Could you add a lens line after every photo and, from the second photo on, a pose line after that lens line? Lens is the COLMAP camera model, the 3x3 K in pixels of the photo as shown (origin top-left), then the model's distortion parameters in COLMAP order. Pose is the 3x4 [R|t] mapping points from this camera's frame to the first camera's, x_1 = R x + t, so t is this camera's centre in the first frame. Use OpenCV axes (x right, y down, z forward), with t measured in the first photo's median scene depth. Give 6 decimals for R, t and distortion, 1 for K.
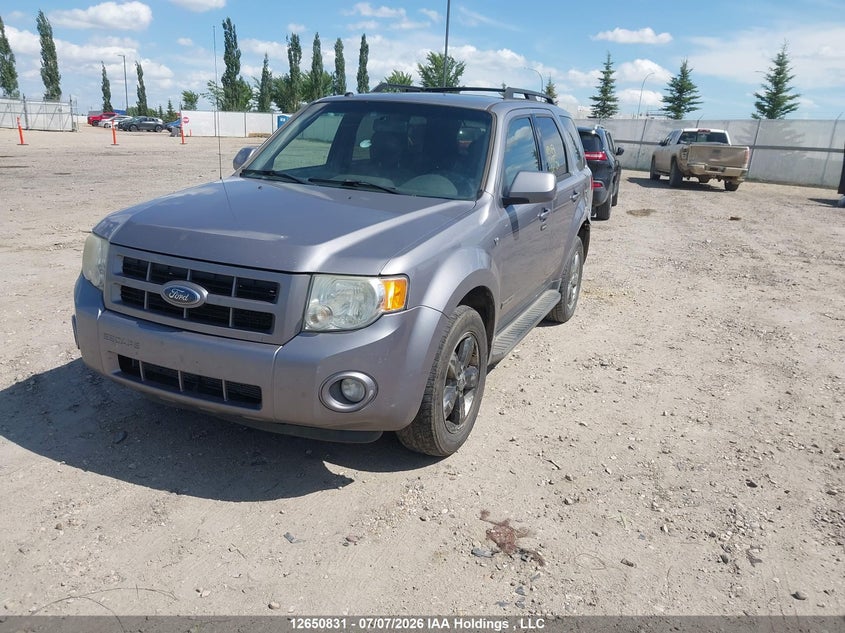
lens RADIAL K [[656.5, 0, 422.5], [0, 656.5, 316.5], [0, 0, 1]] dist [0.008434, -0.001726]
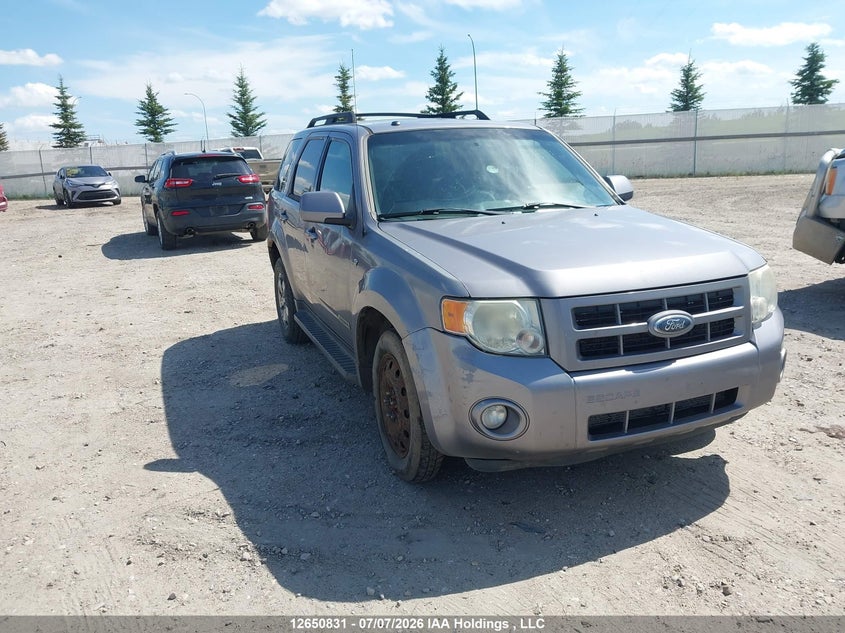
lens RADIAL K [[656.5, 0, 422.5], [0, 656.5, 316.5], [0, 0, 1]] dist [0.008434, -0.001726]
pose [[0.710155, -0.246477, 0.659492, -0.062501], [0.266820, 0.961063, 0.071869, -0.010453], [-0.651527, 0.124928, 0.748269, 0.024888]]
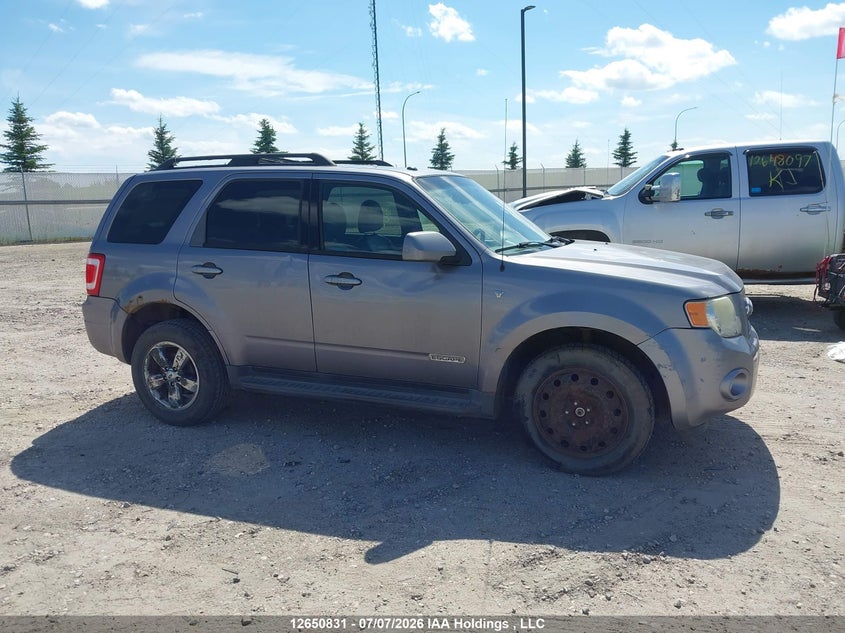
lens RADIAL K [[668.5, 0, 422.5], [0, 668.5, 316.5], [0, 0, 1]] dist [-0.008747, 0.003620]
pose [[-0.002361, -0.230137, 0.973155, -0.089659], [0.301670, 0.927657, 0.220110, -0.027302], [-0.953409, 0.294092, 0.067235, 0.077657]]
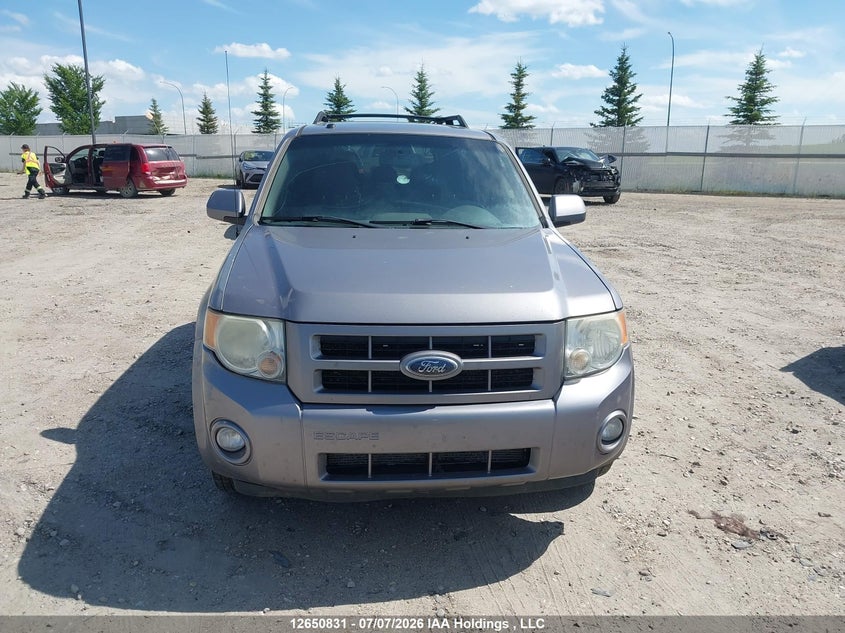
lens RADIAL K [[660.3, 0, 422.5], [0, 660.3, 316.5], [0, 0, 1]] dist [0.005636, 0.007611]
pose [[0.874955, -0.154876, 0.458767, -0.038172], [0.164370, 0.986207, 0.019452, -0.005811], [-0.455451, 0.058388, 0.888344, 0.011147]]
